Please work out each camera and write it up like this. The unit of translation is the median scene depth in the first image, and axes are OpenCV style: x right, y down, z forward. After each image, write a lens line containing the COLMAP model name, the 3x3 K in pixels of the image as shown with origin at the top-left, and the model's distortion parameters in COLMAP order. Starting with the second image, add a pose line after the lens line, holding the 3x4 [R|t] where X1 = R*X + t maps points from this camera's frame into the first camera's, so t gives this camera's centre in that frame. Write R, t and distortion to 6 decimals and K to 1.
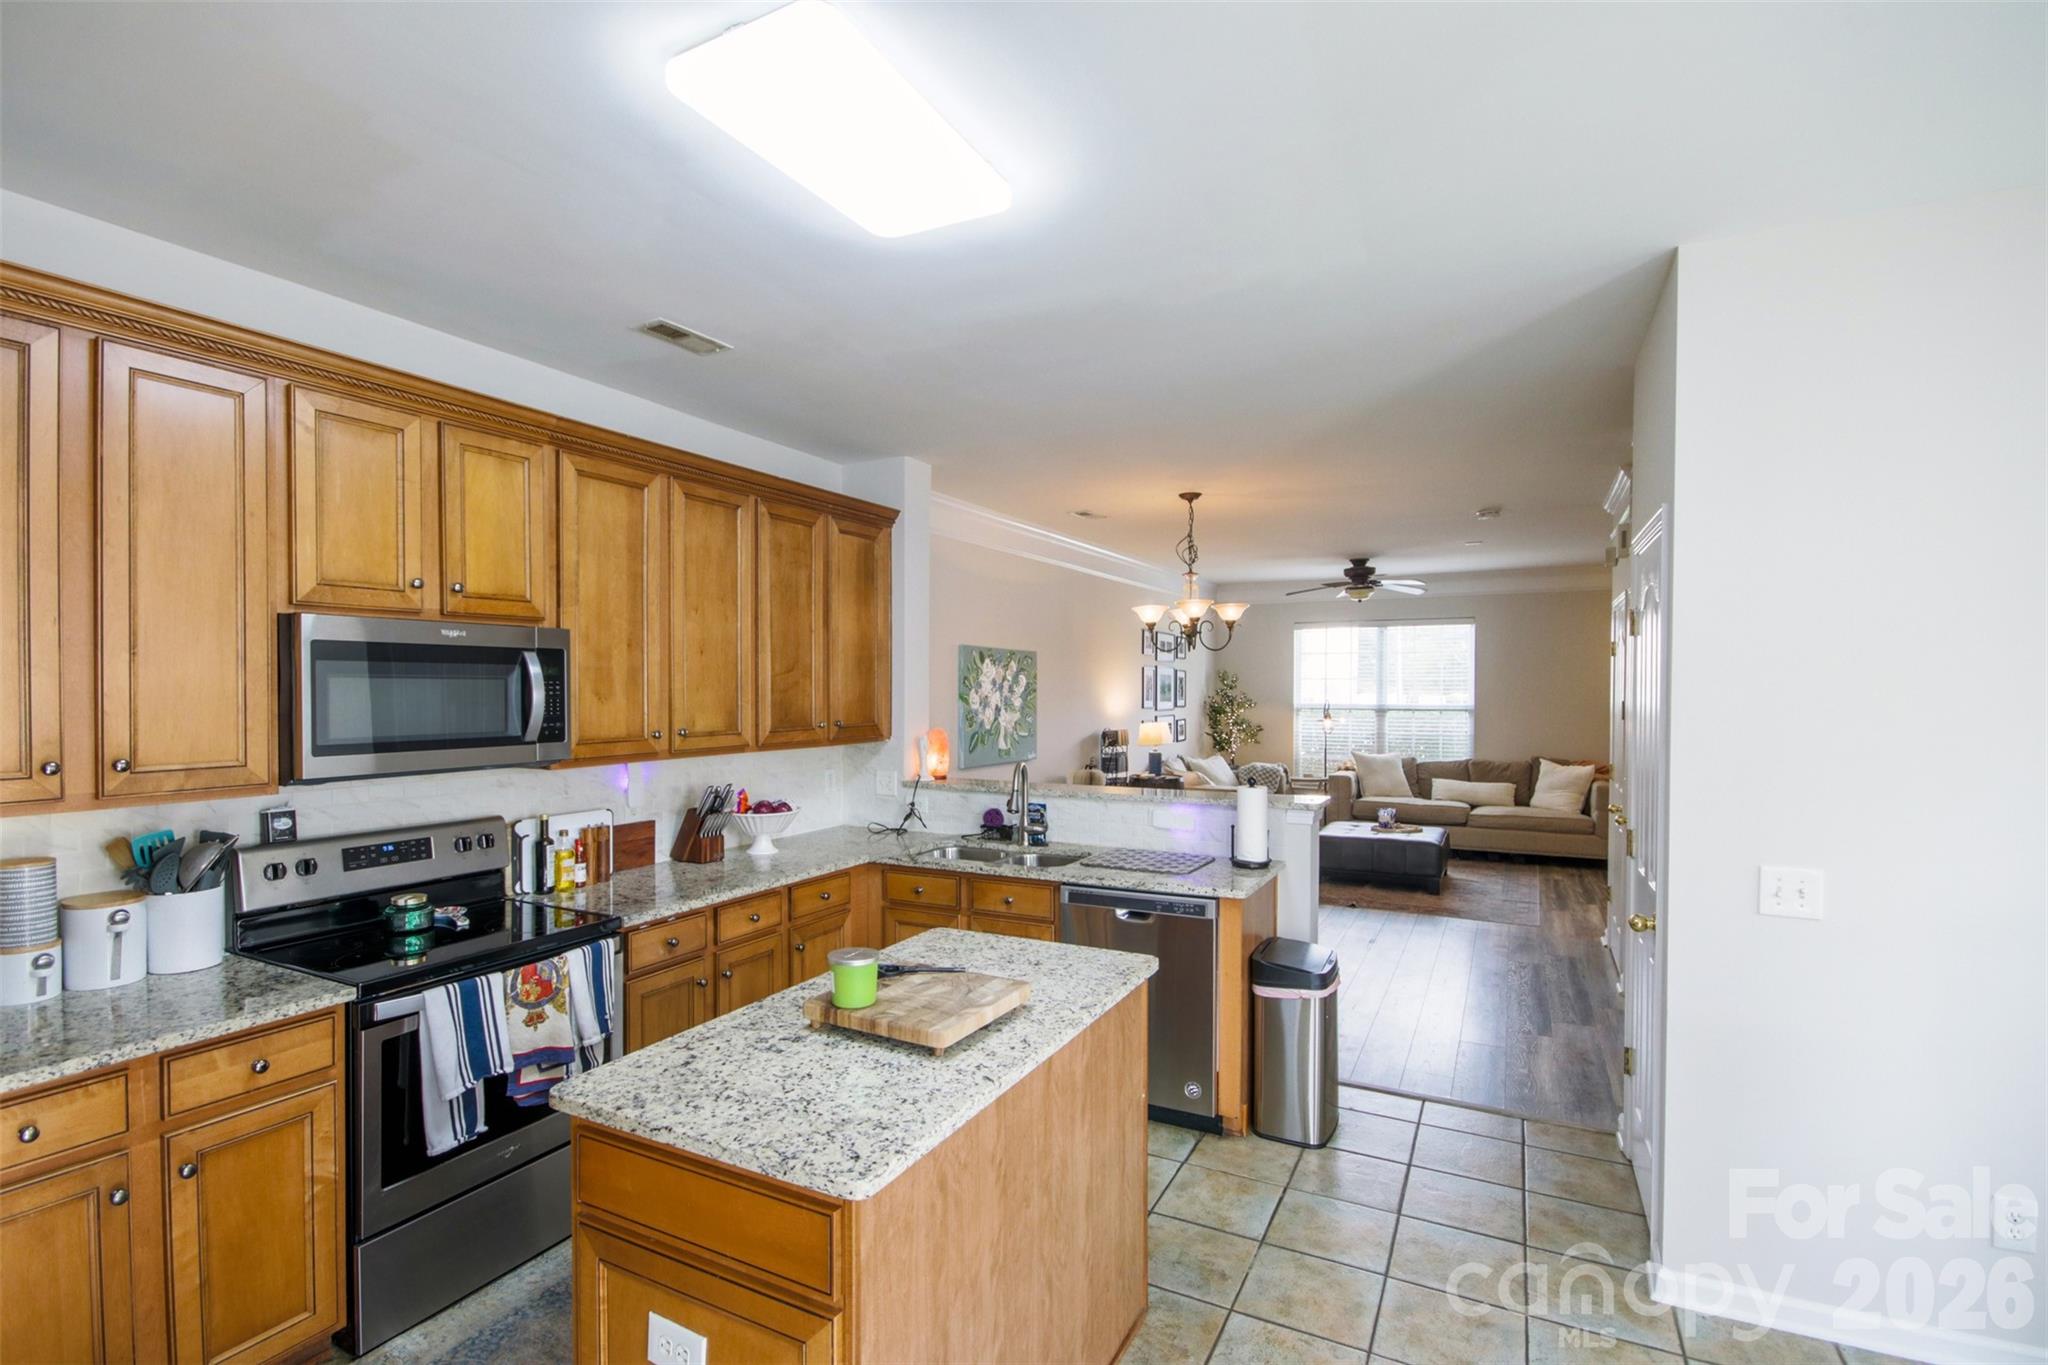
lens RADIAL K [[947.9, 0, 1013.5], [0, 947.9, 703.2], [0, 0, 1]] dist [0.007045, -0.008024]
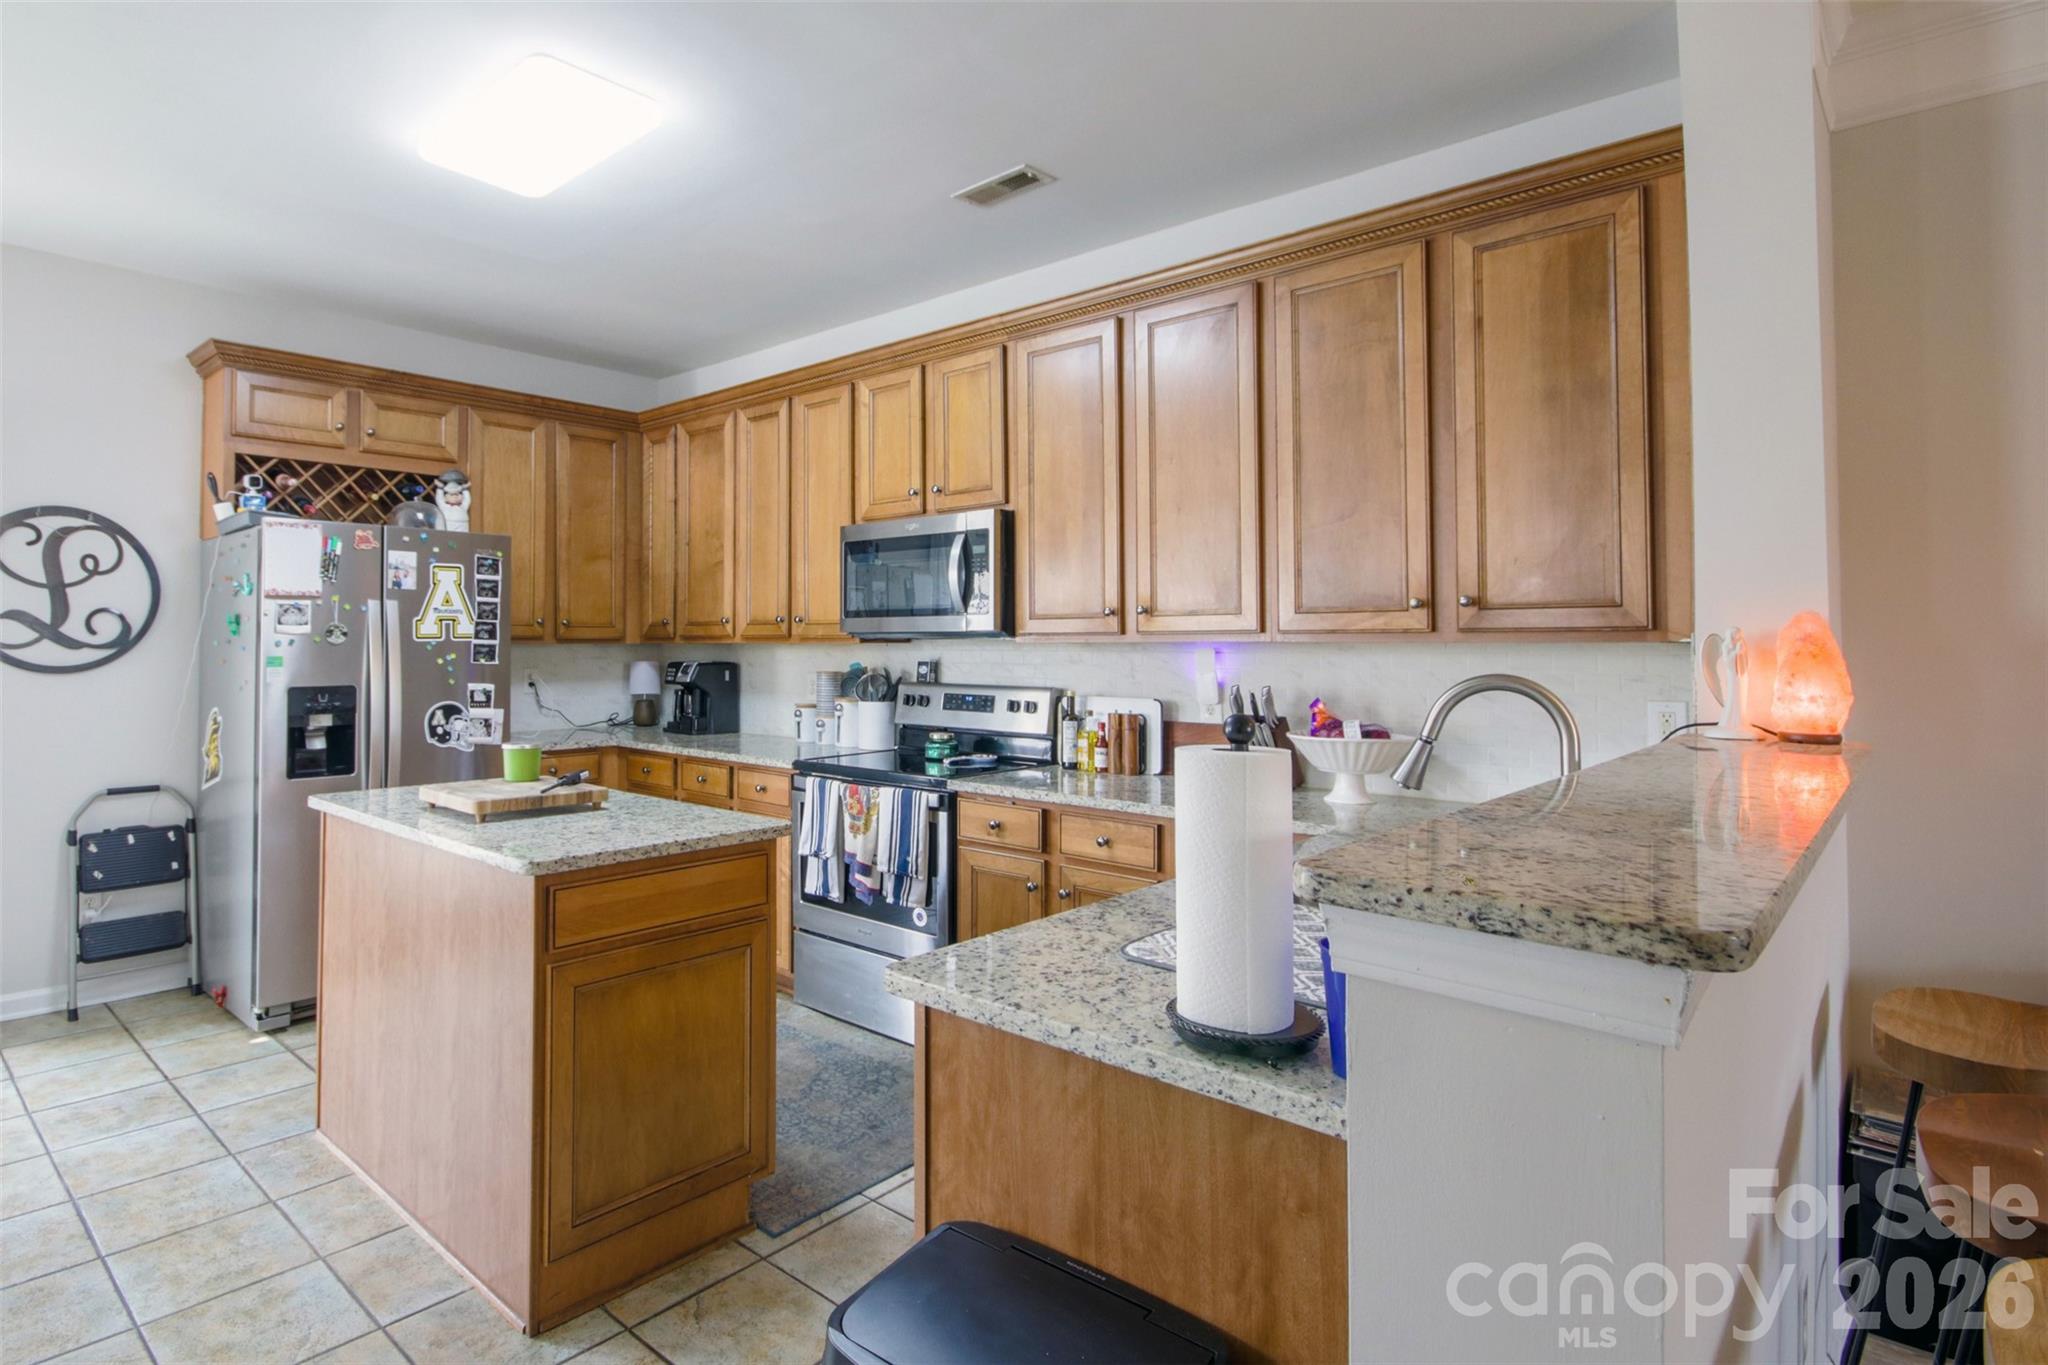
lens RADIAL K [[1069.0, 0, 879.2], [0, 1069.0, 612.3], [0, 0, 1]] dist [0.005877, -0.007911]
pose [[-0.286425, -0.031470, -0.957586, 0.341143], [-0.020152, 0.999437, -0.026818, 0.034597], [0.957891, 0.011616, -0.286898, 0.578292]]
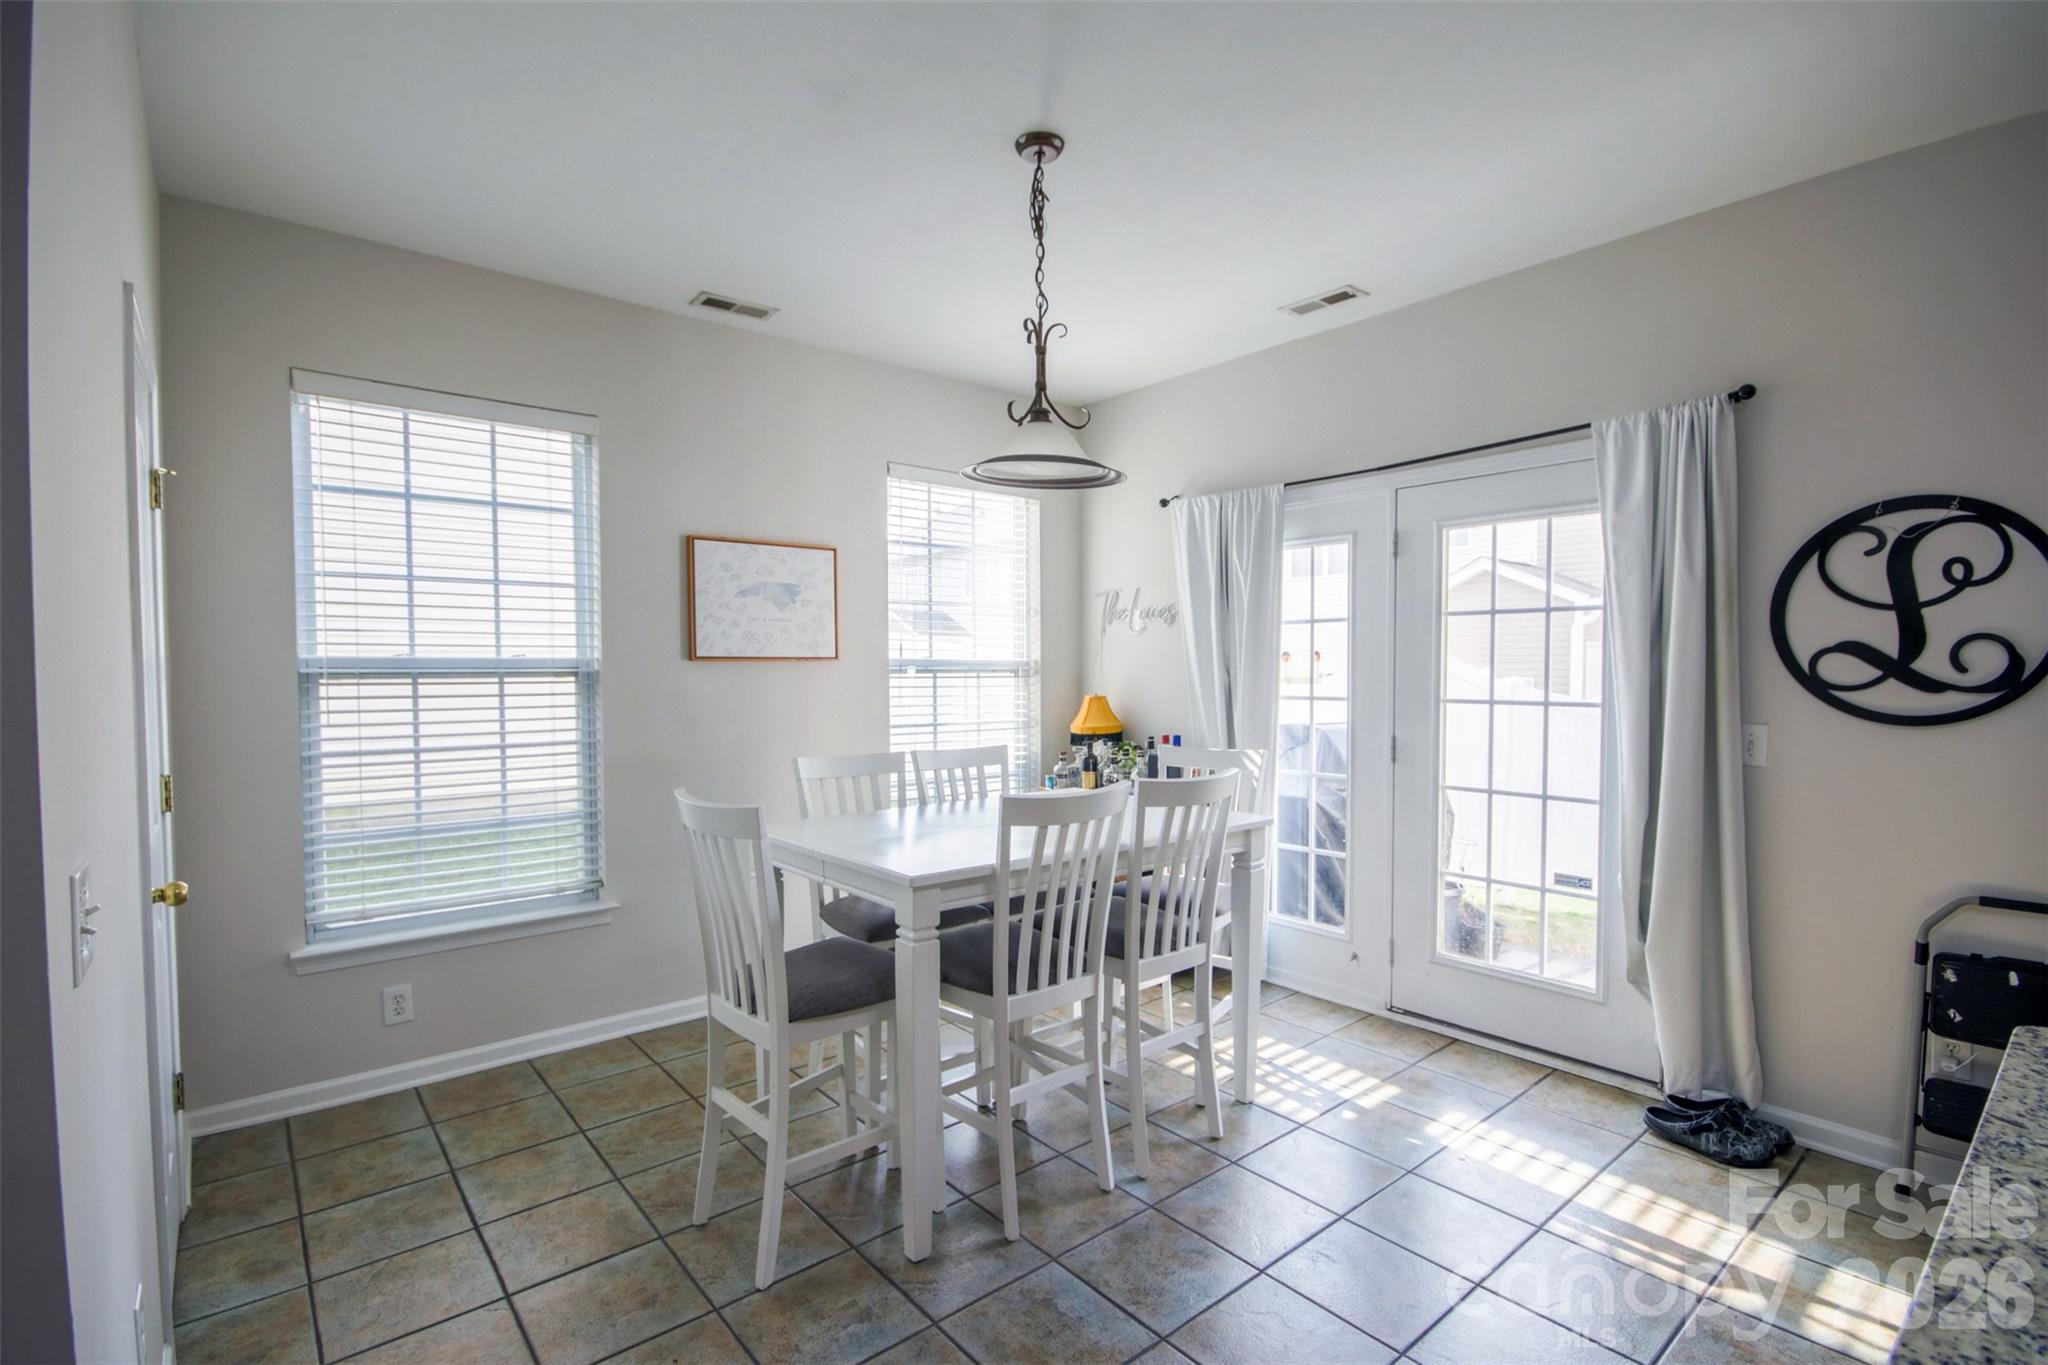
lens RADIAL K [[947.9, 0, 1012.3], [0, 947.9, 699.1], [0, 0, 1]] dist [0.007045, -0.008024]
pose [[-0.926280, -0.009930, 0.376705, 0.085539], [0.009165, 0.998763, 0.048863, 0.028605], [-0.376725, 0.048714, -0.925044, 0.463426]]
